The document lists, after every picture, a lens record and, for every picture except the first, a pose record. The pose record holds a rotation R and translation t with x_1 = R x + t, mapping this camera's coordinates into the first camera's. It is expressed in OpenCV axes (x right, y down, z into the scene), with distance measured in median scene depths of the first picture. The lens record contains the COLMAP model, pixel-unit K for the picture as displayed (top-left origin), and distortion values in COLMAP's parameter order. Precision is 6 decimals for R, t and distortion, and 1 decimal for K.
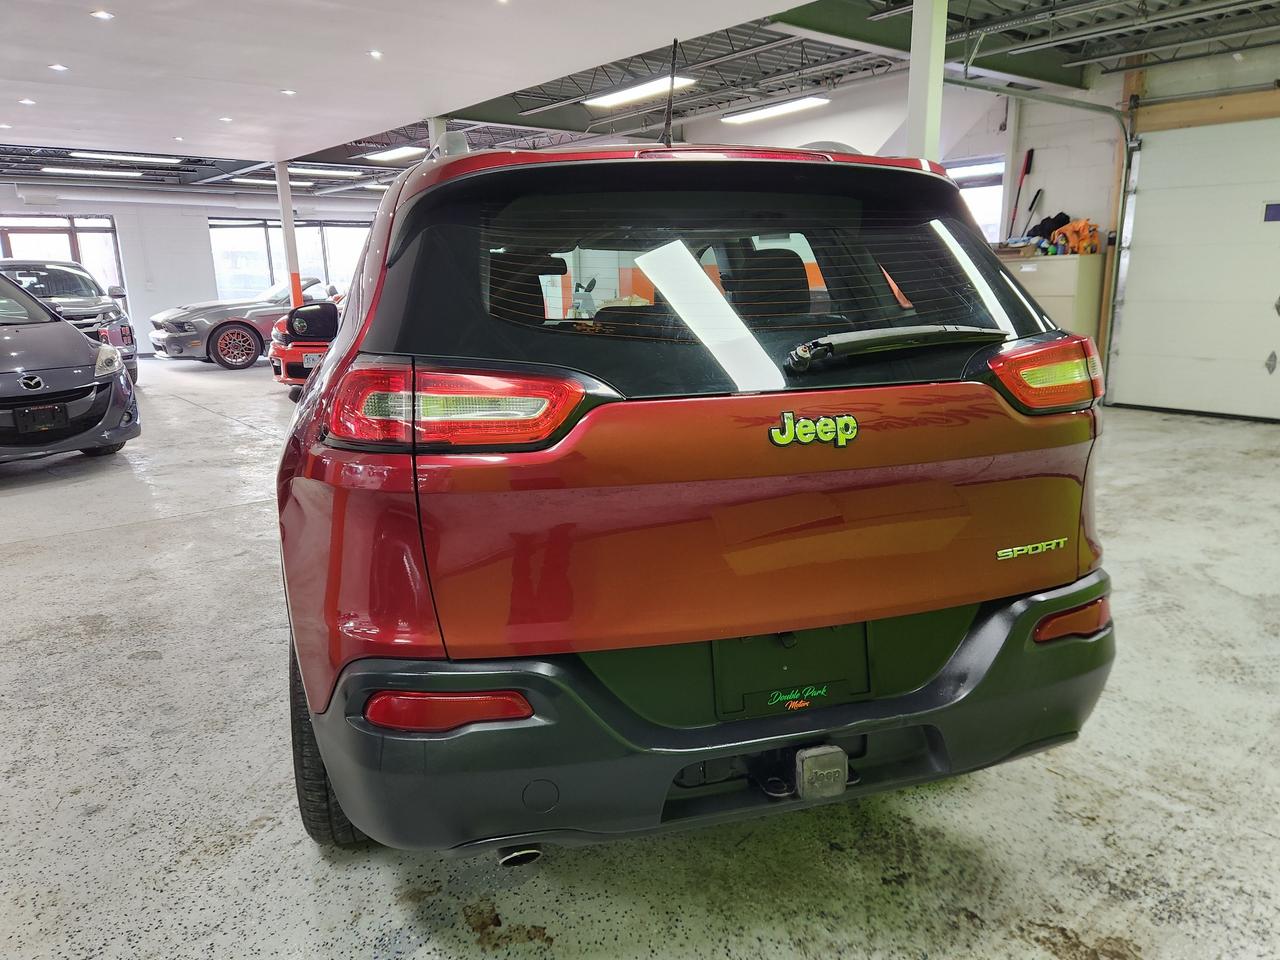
lens RADIAL K [[906.7, 0, 640.0], [0, 906.7, 480.0], [0, 0, 1]] dist [0.061325, -0.069975]
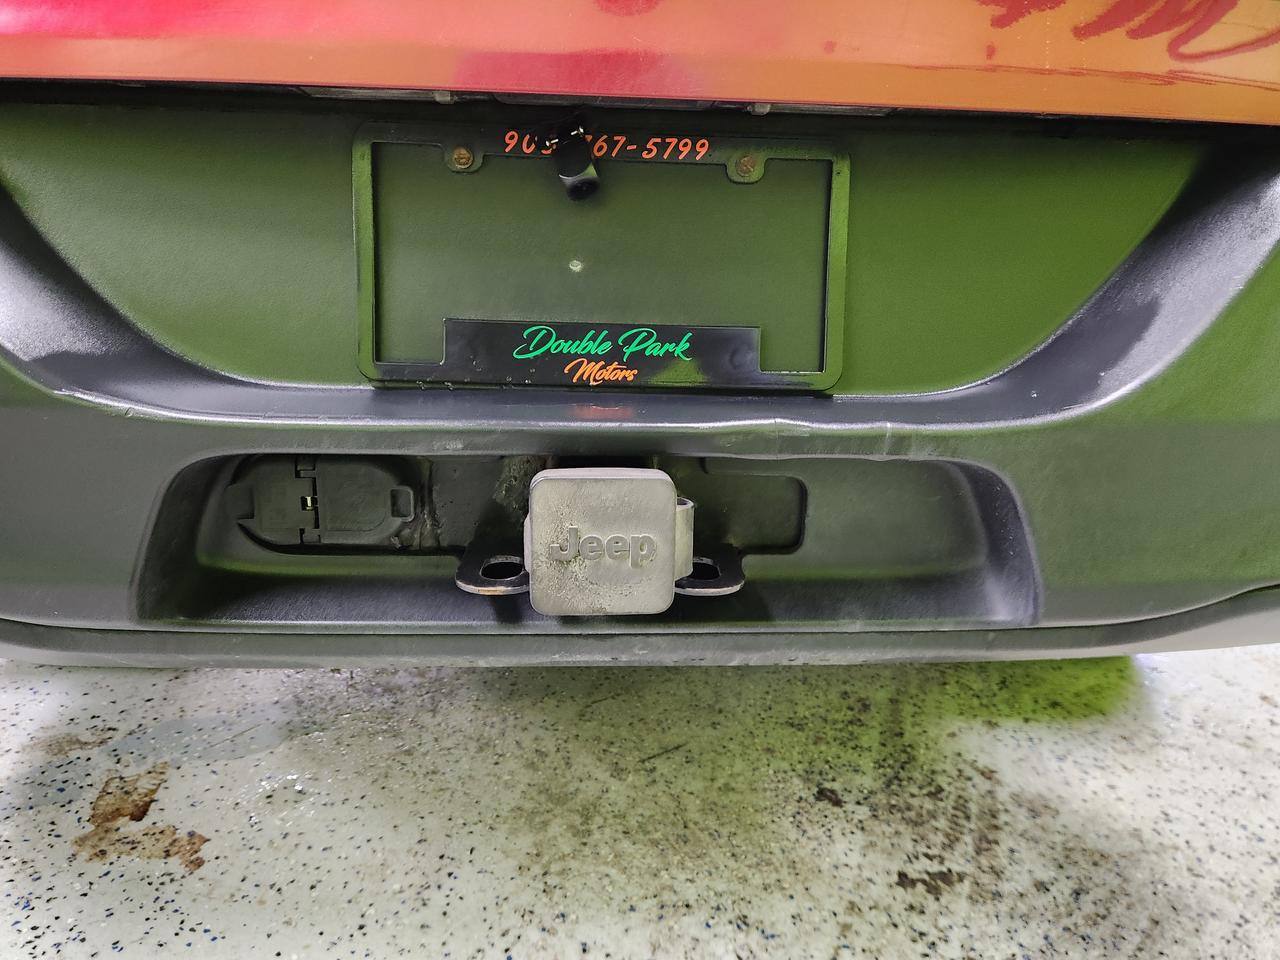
lens RADIAL K [[906.7, 0, 640.0], [0, 906.7, 480.0], [0, 0, 1]] dist [0.061325, -0.069975]
pose [[0.972889, 0.108017, -0.204498, 0.200280], [-0.092834, 0.992261, 0.082464, 0.194760], [0.211823, -0.061244, 0.975387, 0.494296]]
